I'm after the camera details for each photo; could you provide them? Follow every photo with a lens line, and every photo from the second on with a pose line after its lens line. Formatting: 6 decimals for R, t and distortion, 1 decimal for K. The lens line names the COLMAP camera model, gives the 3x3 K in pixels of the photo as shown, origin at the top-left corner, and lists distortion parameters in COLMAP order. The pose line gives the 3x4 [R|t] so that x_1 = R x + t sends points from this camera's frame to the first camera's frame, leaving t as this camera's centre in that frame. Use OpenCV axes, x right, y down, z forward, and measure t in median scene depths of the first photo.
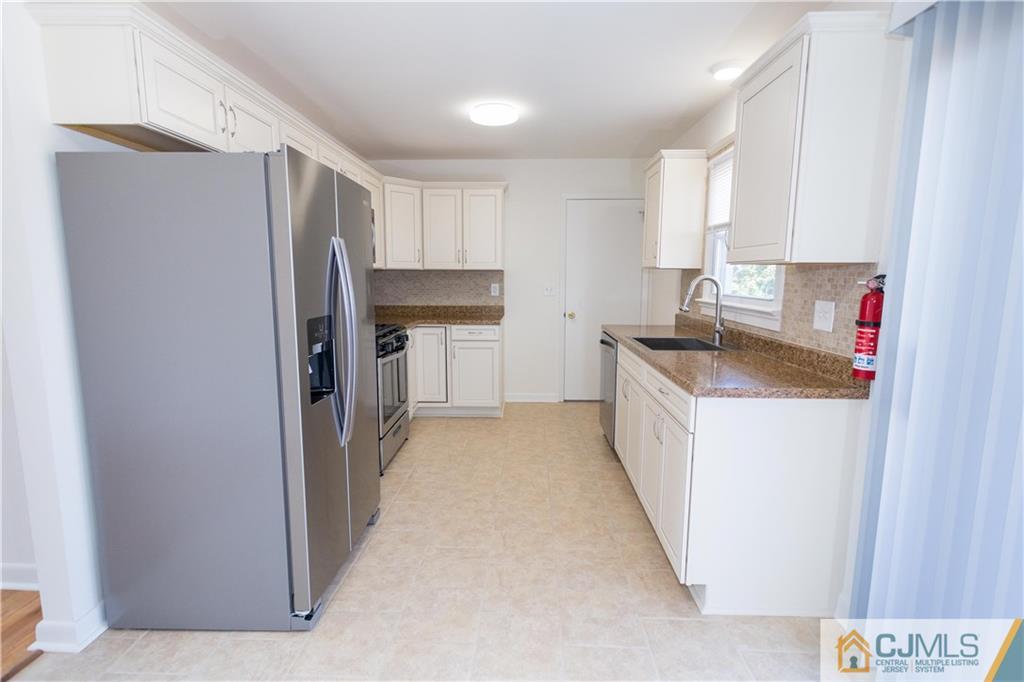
lens RADIAL K [[486.4, 0, 512.0], [0, 486.4, 341.0], [0, 0, 1]] dist [0.002201, 0.001374]
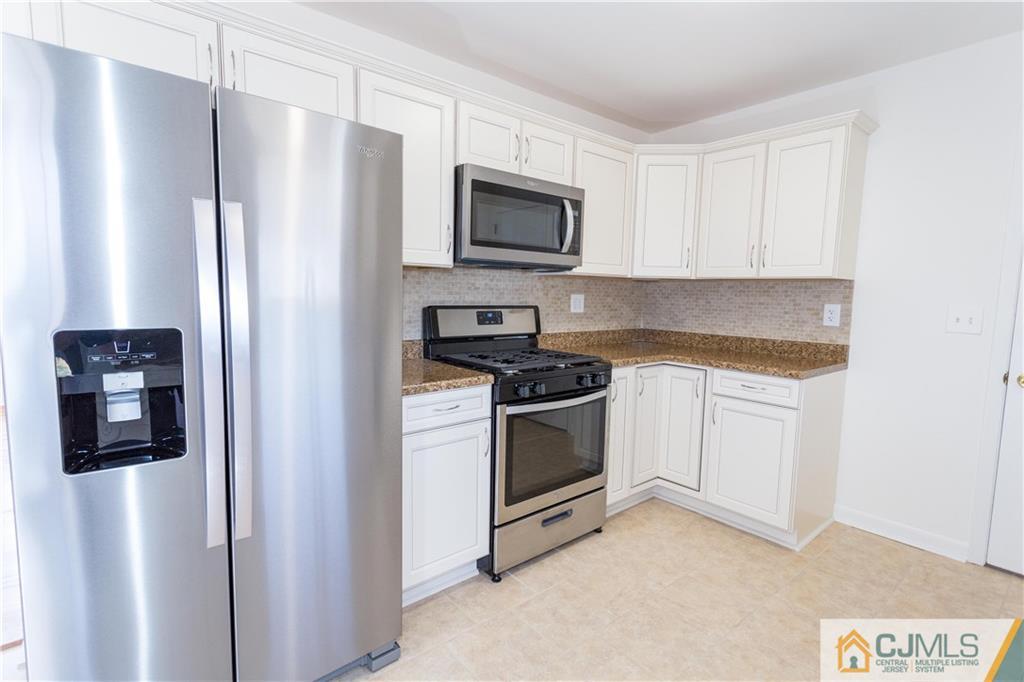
lens RADIAL K [[486.4, 0, 512.0], [0, 486.4, 341.0], [0, 0, 1]] dist [0.002201, 0.001374]
pose [[0.662873, 0.086293, -0.743743, 0.171776], [-0.119604, 0.992784, 0.008588, -0.045893], [0.739117, 0.083262, 0.668411, 0.446658]]
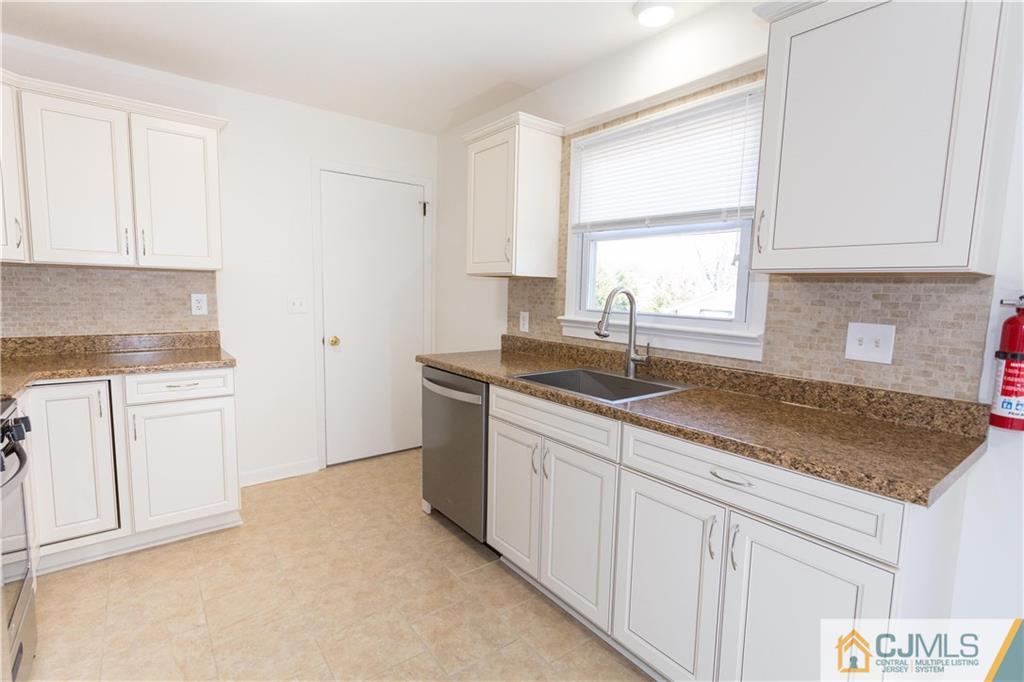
lens RADIAL K [[484.4, 0, 512.0], [0, 484.4, 341.0], [0, 0, 1]] dist [0.001446, 0.000822]
pose [[0.768906, -0.053494, 0.637120, -0.147556], [0.065949, 0.997814, 0.004188, -0.048446], [-0.635951, 0.038797, 0.770753, 0.391138]]
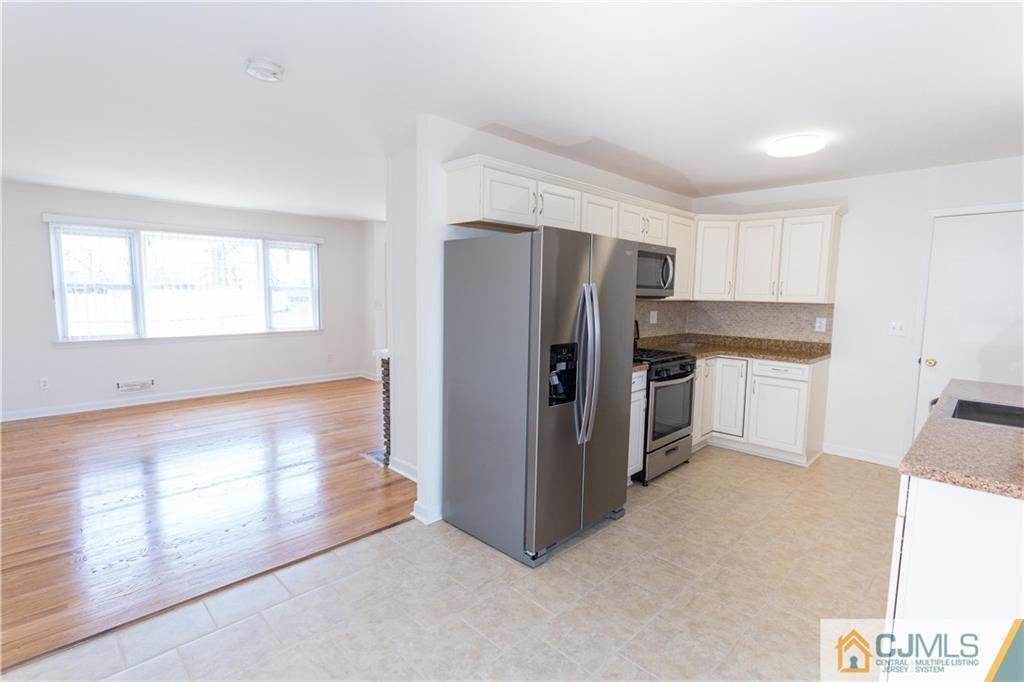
lens RADIAL K [[486.4, 0, 512.0], [0, 486.4, 341.0], [0, 0, 1]] dist [0.002201, 0.001374]
pose [[0.729568, 0.078336, -0.679407, 0.199773], [-0.105904, 0.994376, 0.000930, -0.020128], [0.675659, 0.071274, 0.733761, -0.047907]]
